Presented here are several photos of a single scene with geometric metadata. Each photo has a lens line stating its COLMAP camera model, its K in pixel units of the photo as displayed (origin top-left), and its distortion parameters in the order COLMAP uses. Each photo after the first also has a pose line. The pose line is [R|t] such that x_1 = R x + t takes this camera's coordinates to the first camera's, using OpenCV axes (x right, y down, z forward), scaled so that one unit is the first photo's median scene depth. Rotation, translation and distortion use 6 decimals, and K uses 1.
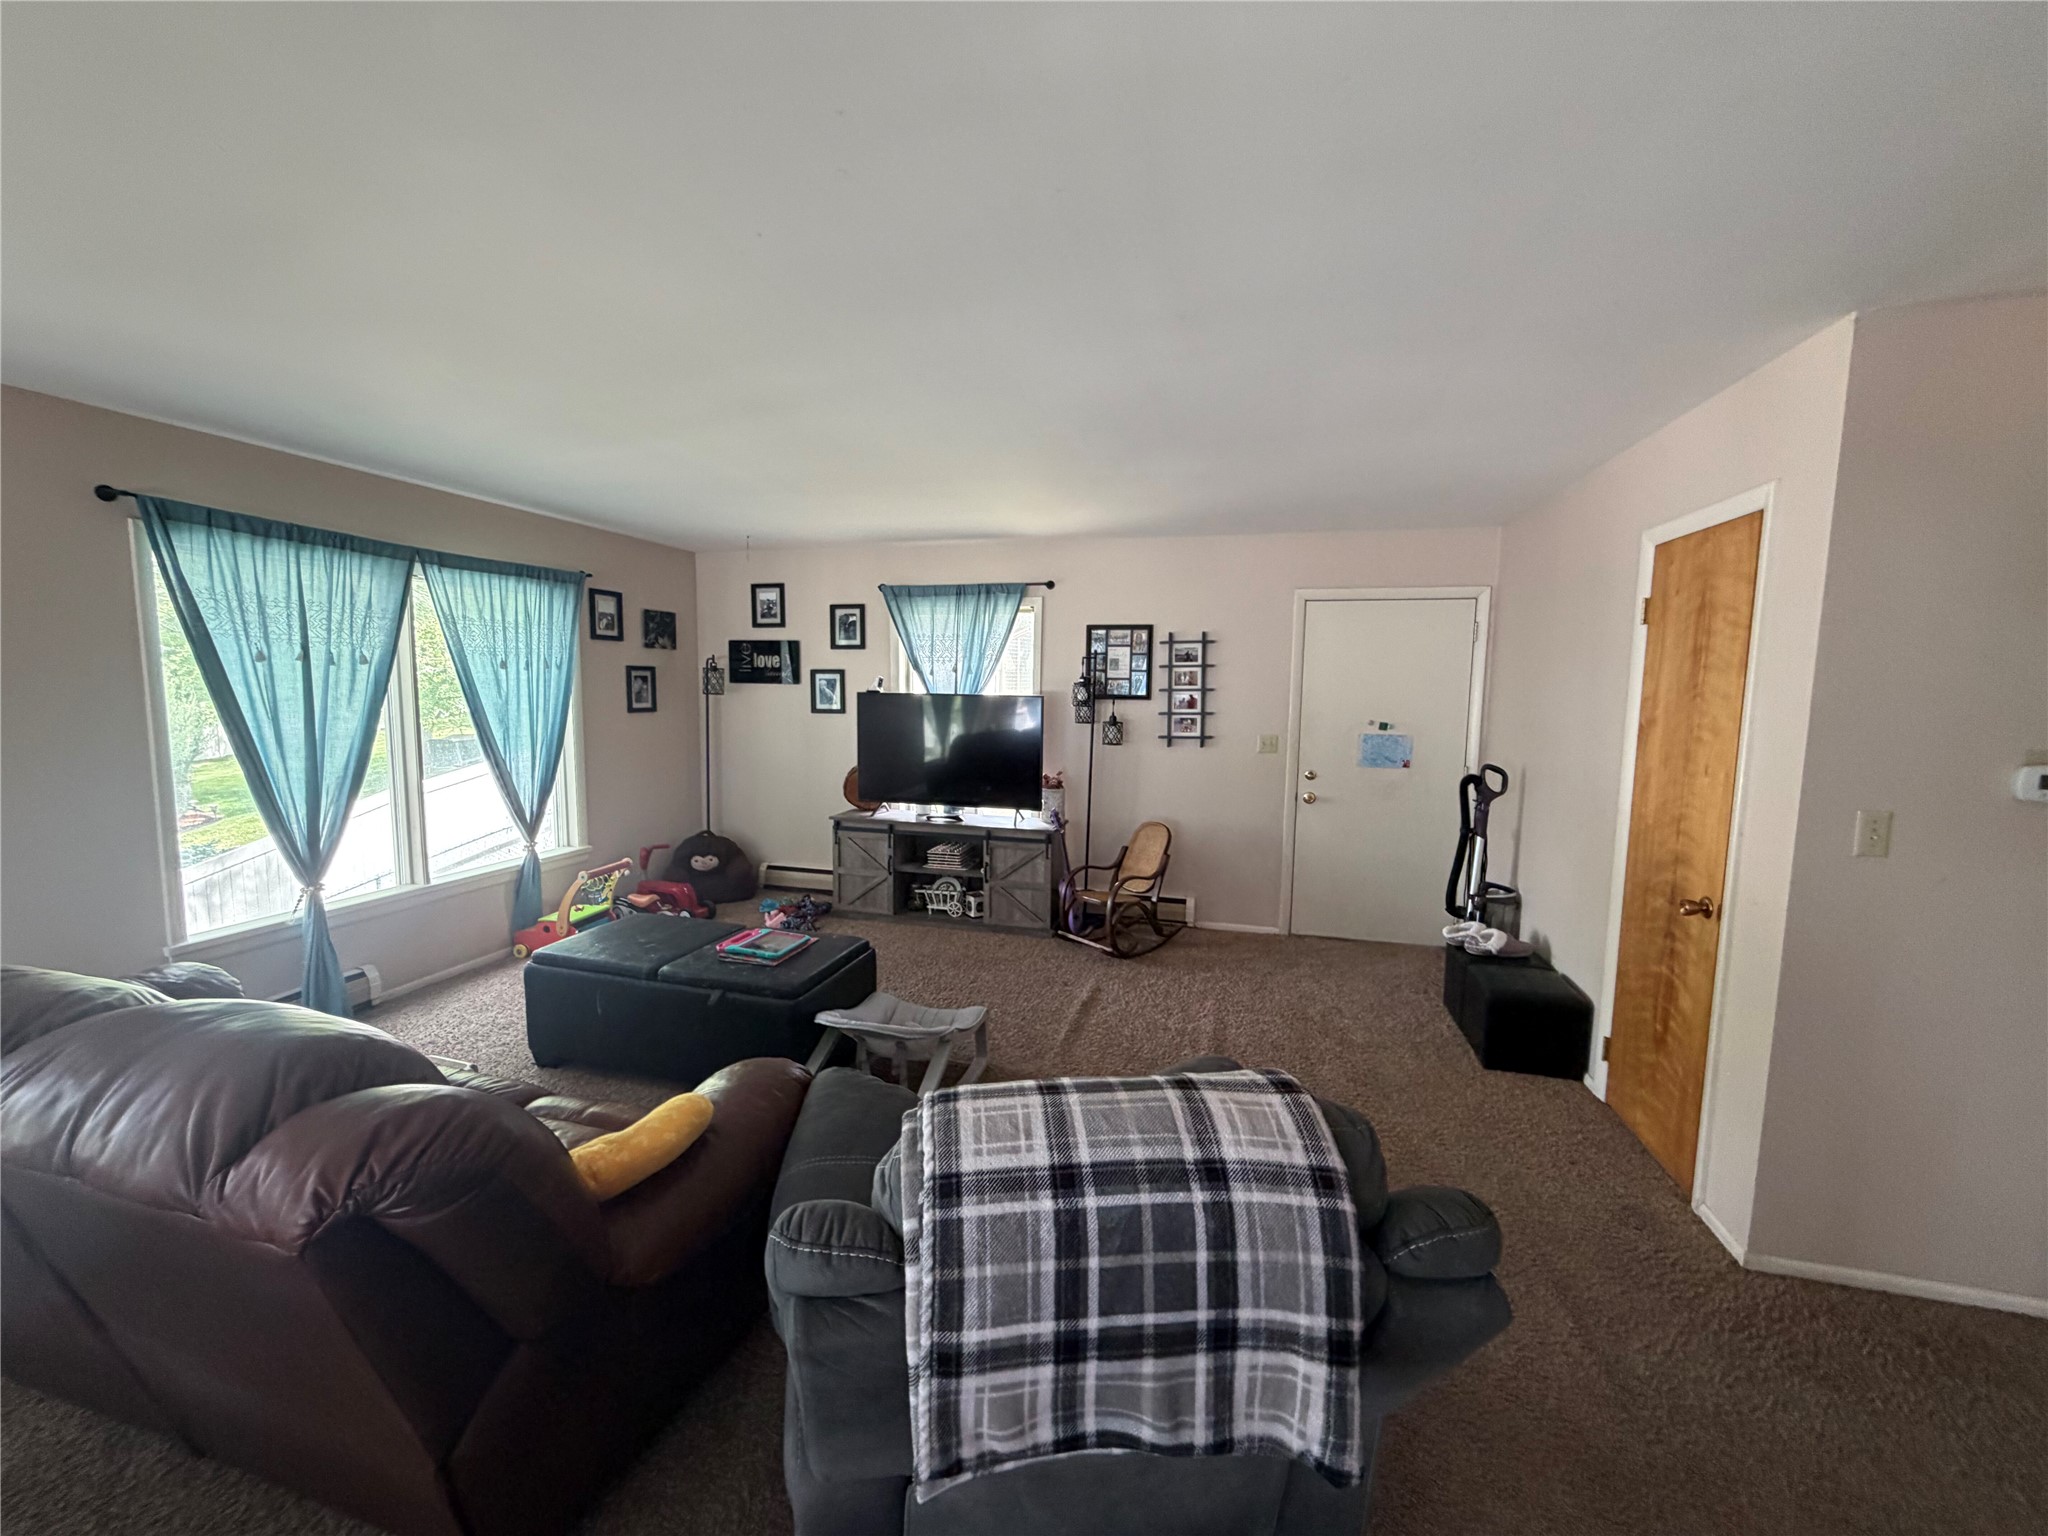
lens RADIAL K [[812.7, 0, 1021.4], [0, 812.7, 767.0], [0, 0, 1]] dist [-0.000499, 0.000616]
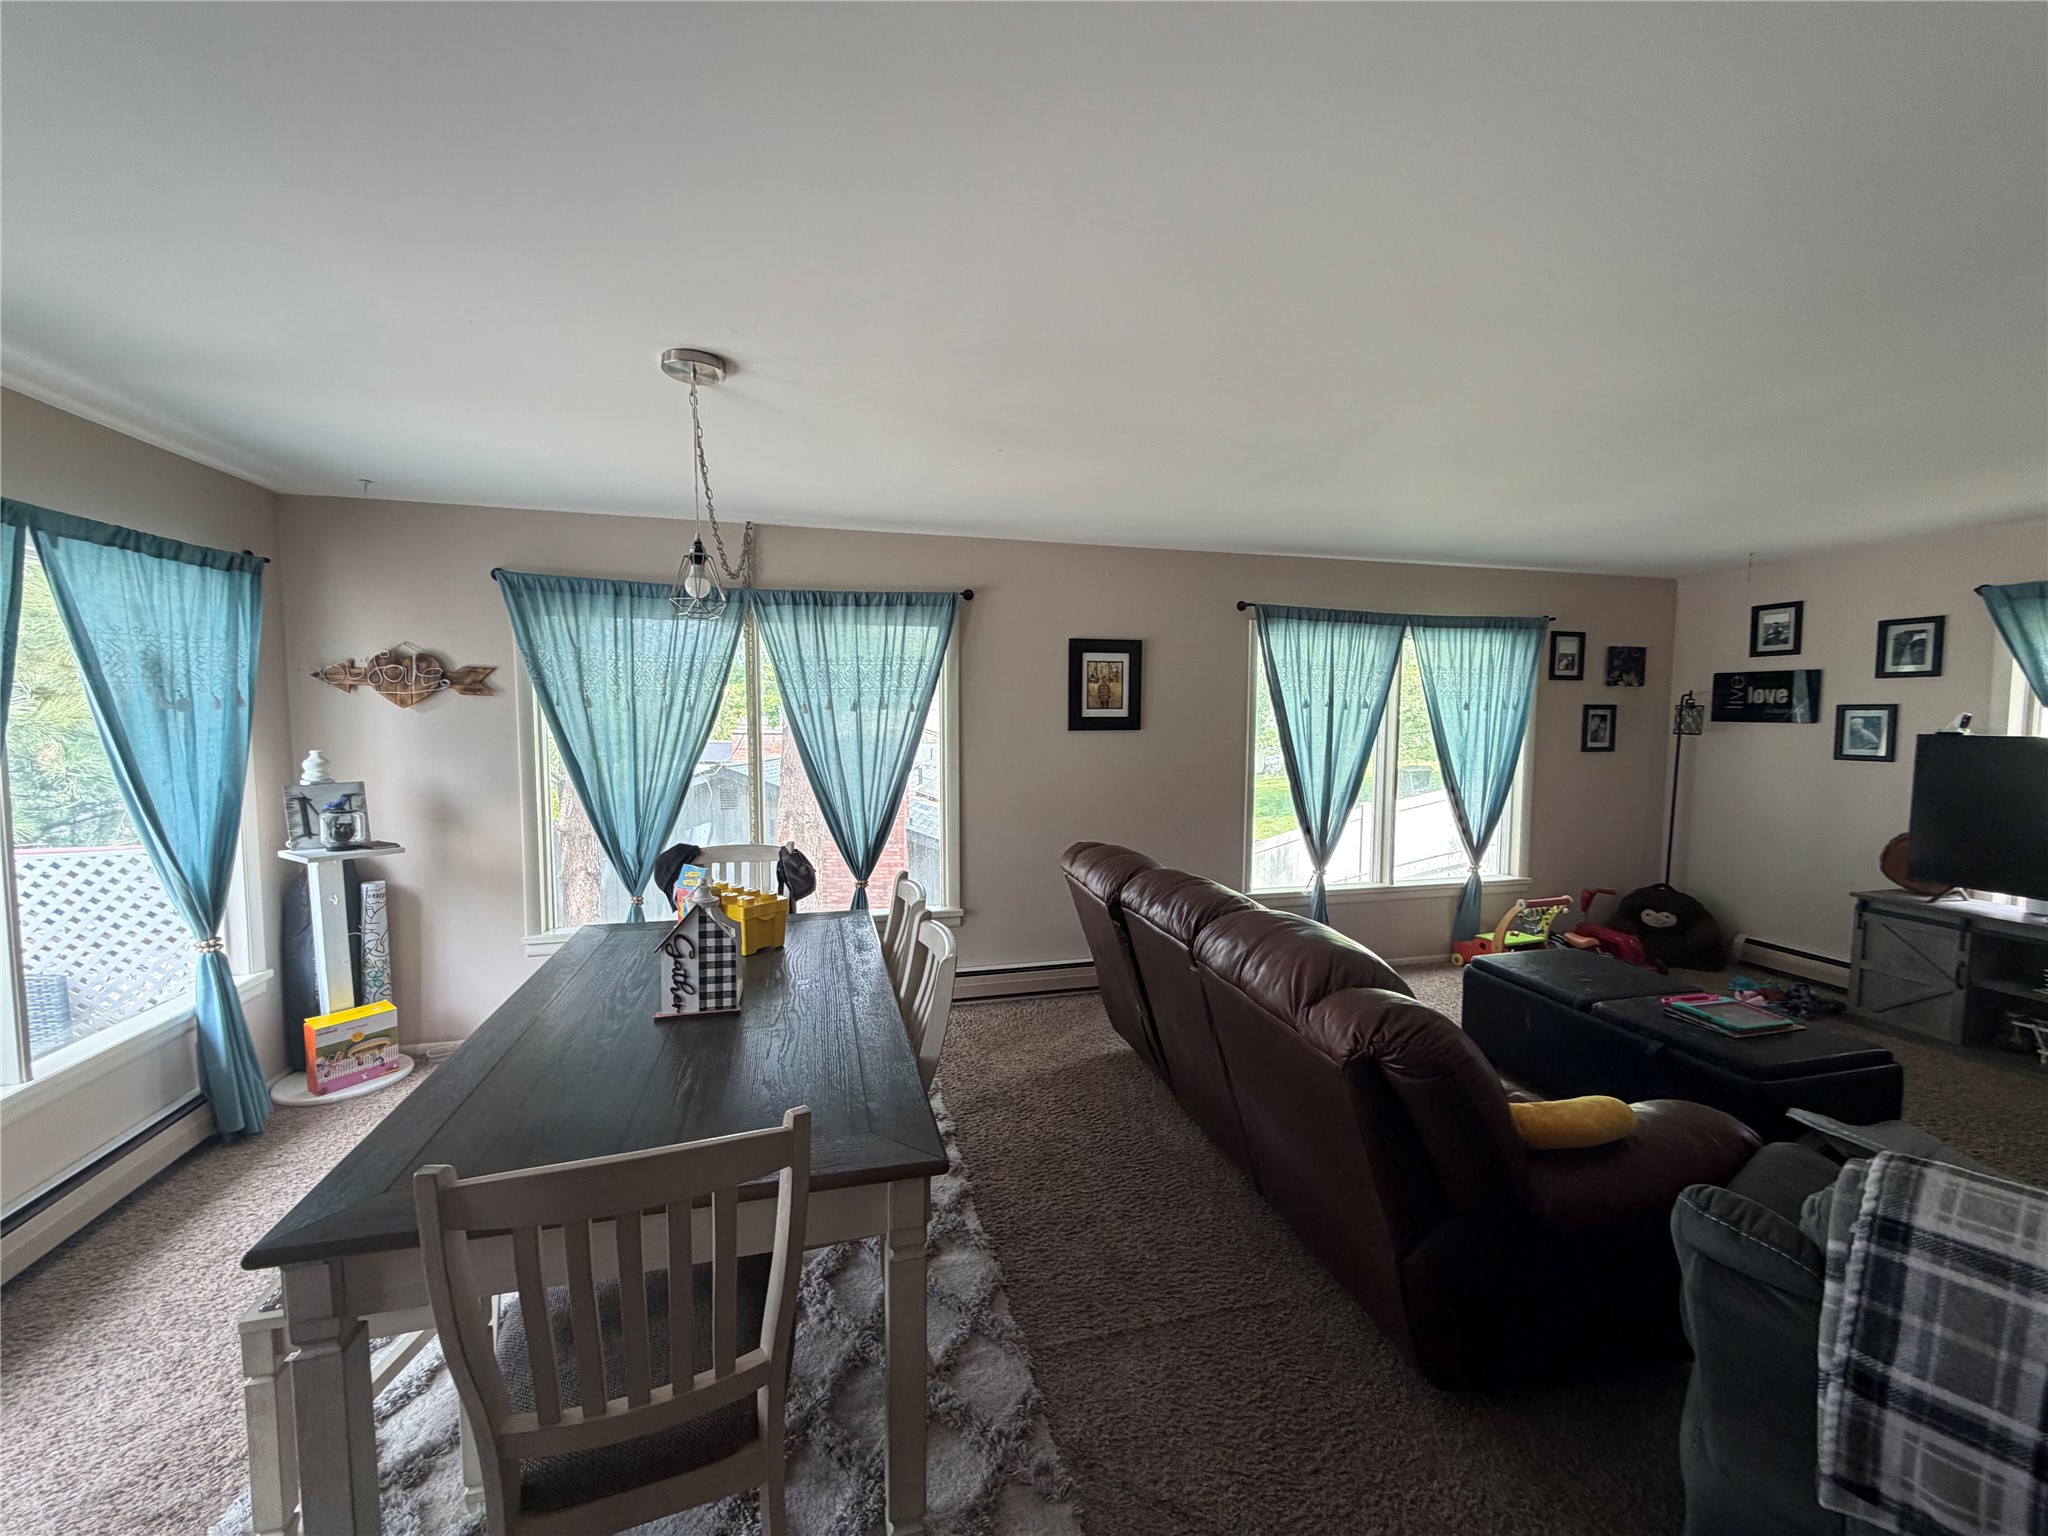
lens RADIAL K [[812.7, 0, 1021.4], [0, 812.7, 767.0], [0, 0, 1]] dist [-0.000499, 0.000616]
pose [[0.495470, 0.049113, -0.867236, 0.054351], [-0.087157, 0.996173, 0.006620, 0.006916], [0.864241, 0.072305, 0.497854, -0.118162]]
